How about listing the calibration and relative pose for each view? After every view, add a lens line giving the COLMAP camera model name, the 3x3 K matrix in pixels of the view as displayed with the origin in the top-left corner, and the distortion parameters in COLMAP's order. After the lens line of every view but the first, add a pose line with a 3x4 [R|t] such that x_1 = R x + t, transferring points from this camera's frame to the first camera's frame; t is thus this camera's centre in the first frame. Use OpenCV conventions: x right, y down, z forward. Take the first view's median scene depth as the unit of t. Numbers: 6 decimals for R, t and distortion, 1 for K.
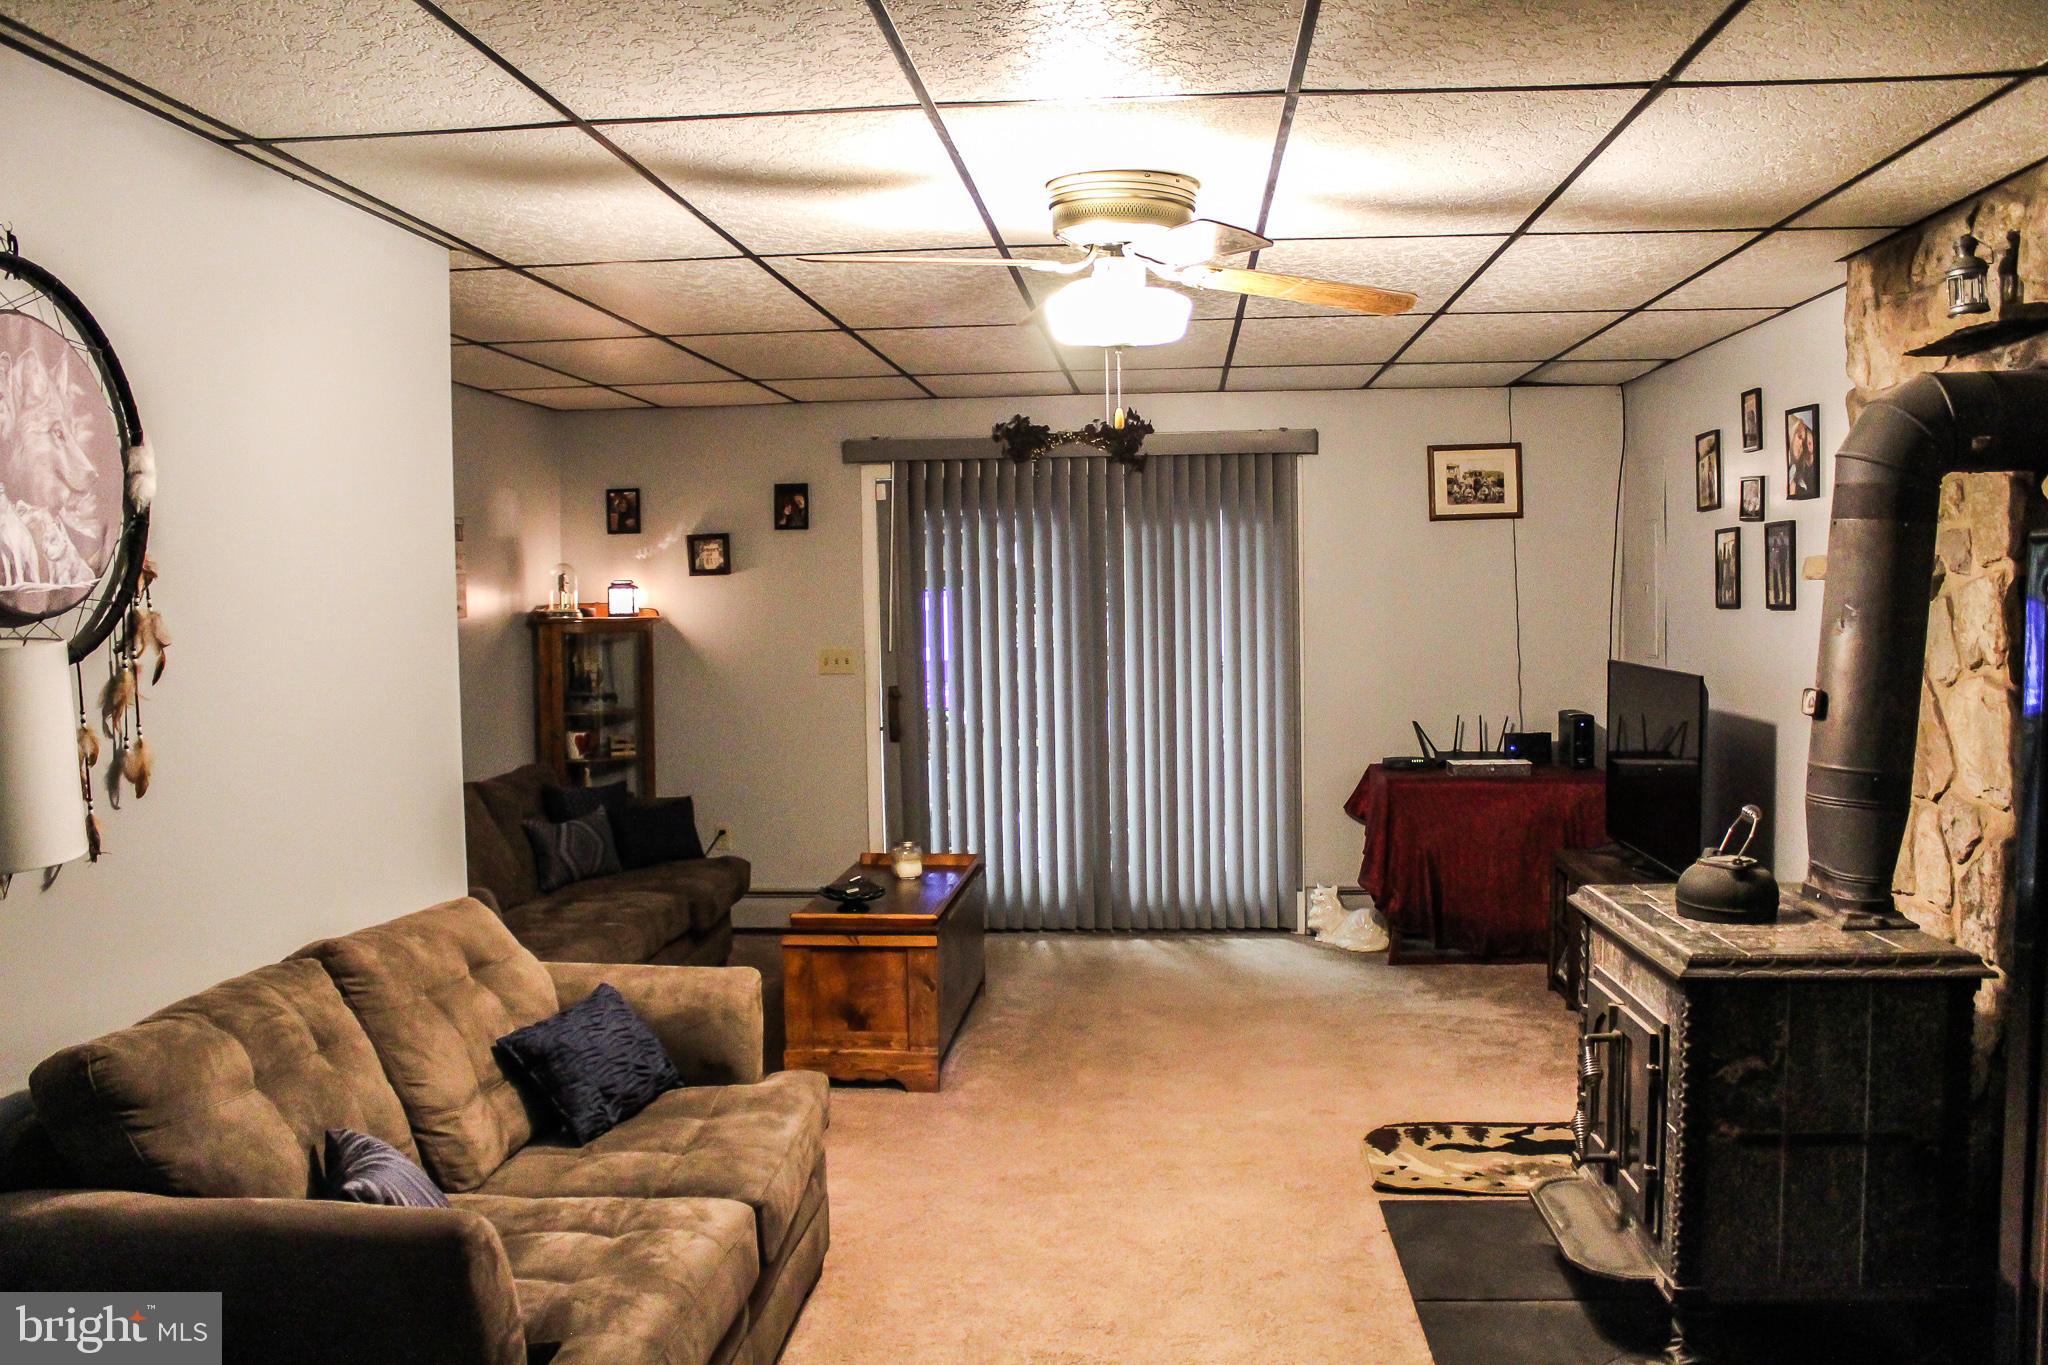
lens RADIAL K [[1717.4, 0, 1024.0], [0, 1717.4, 682.5], [0, 0, 1]] dist [-0.168908, 0.158969]
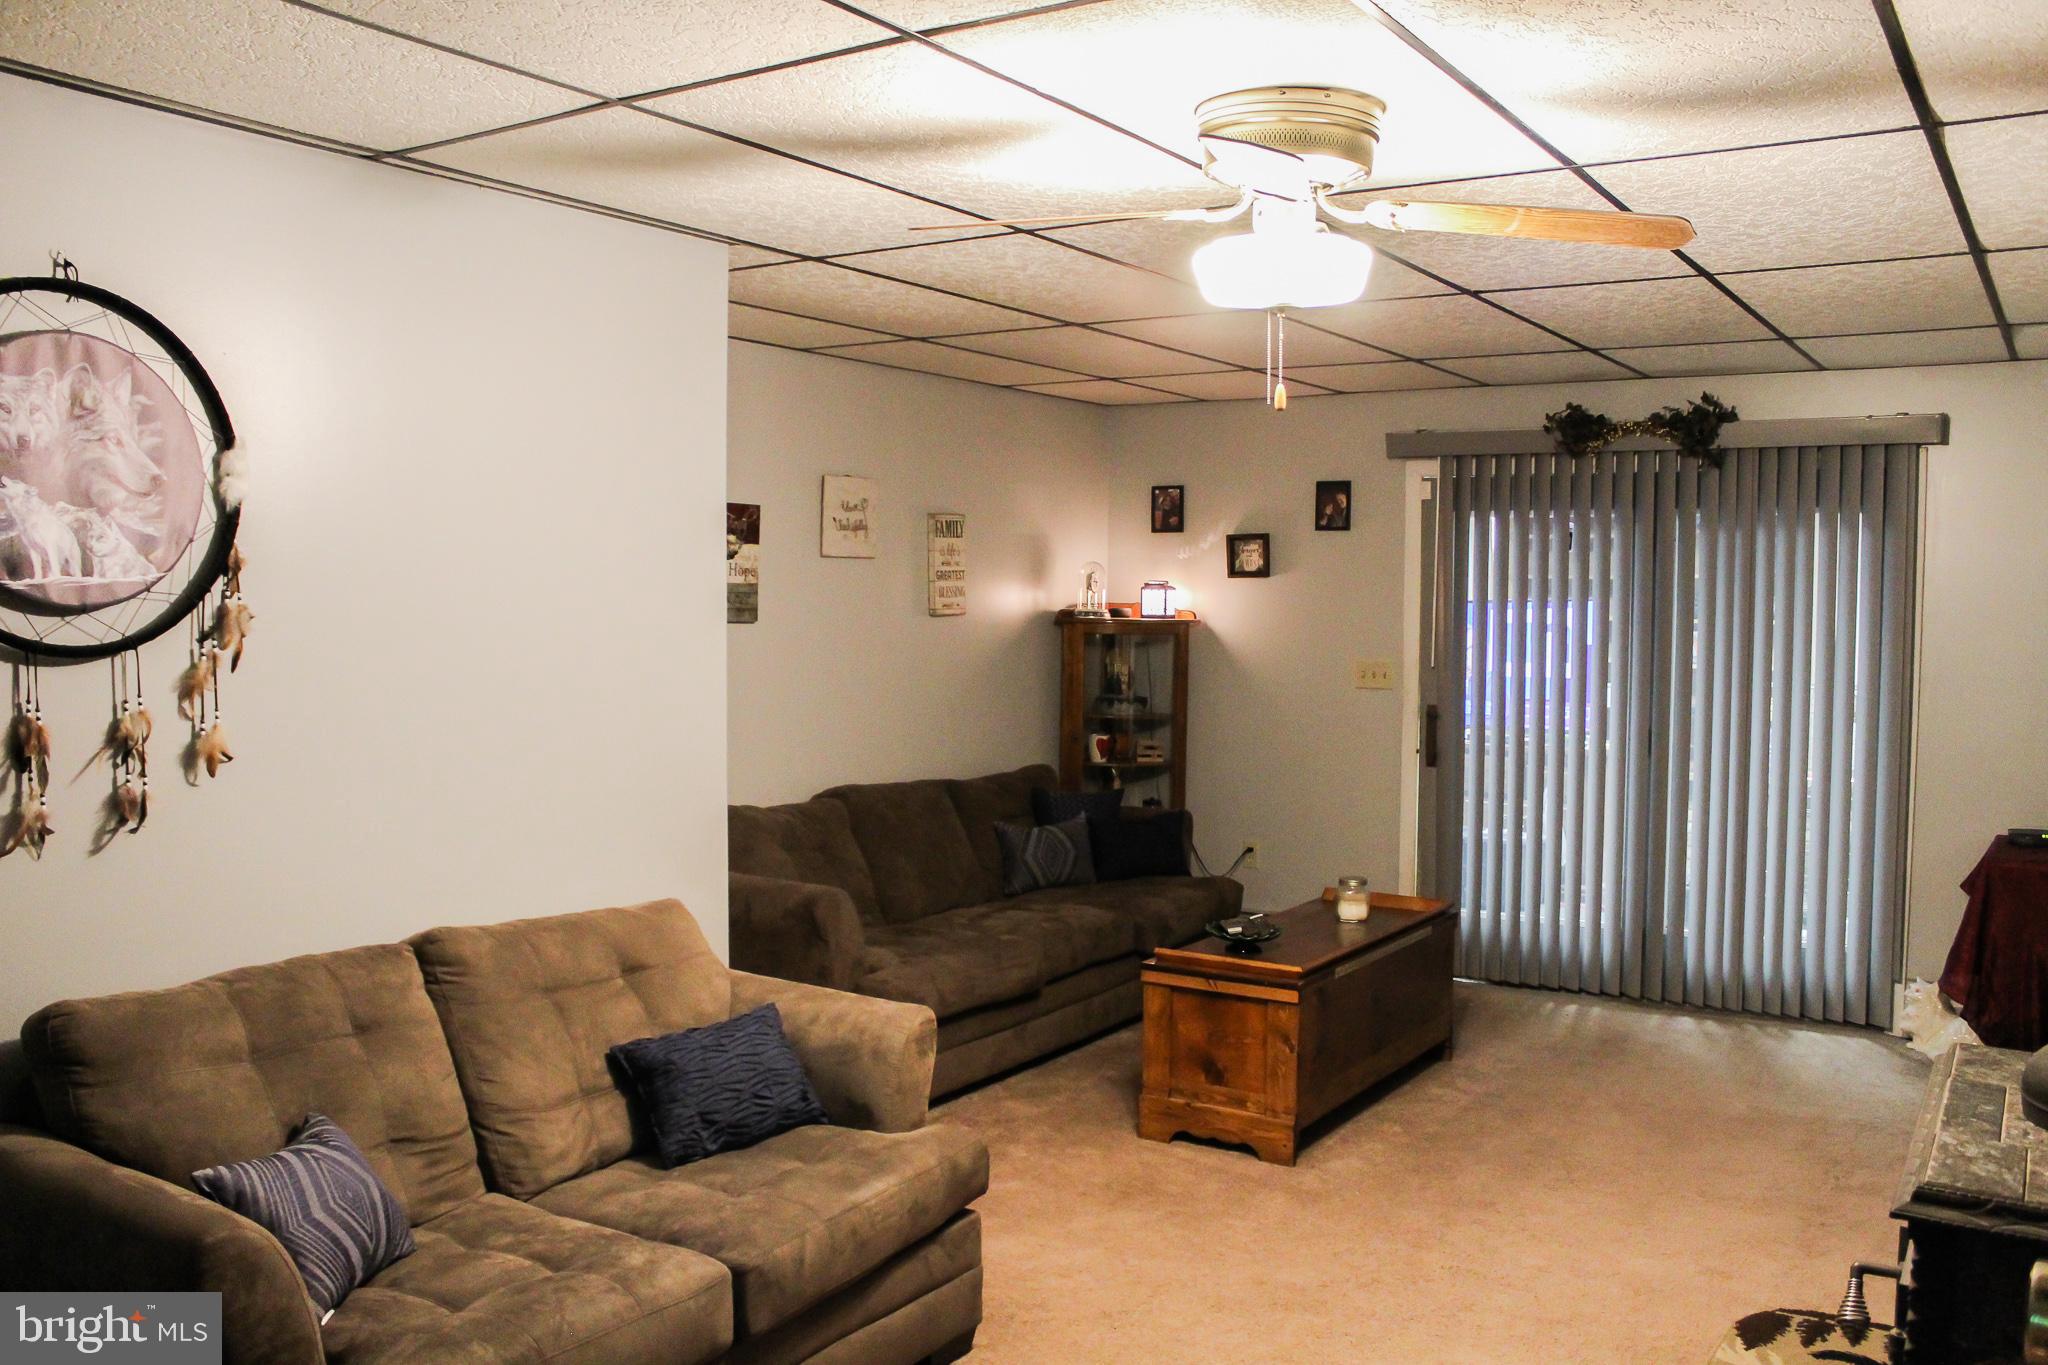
lens RADIAL K [[1717.4, 0, 1024.0], [0, 1717.4, 682.5], [0, 0, 1]] dist [-0.168908, 0.158969]
pose [[0.881003, 0.046185, -0.470851, 0.229016], [-0.045997, 0.998871, 0.011912, -0.015182], [0.470869, 0.011163, 0.882132, 0.154258]]
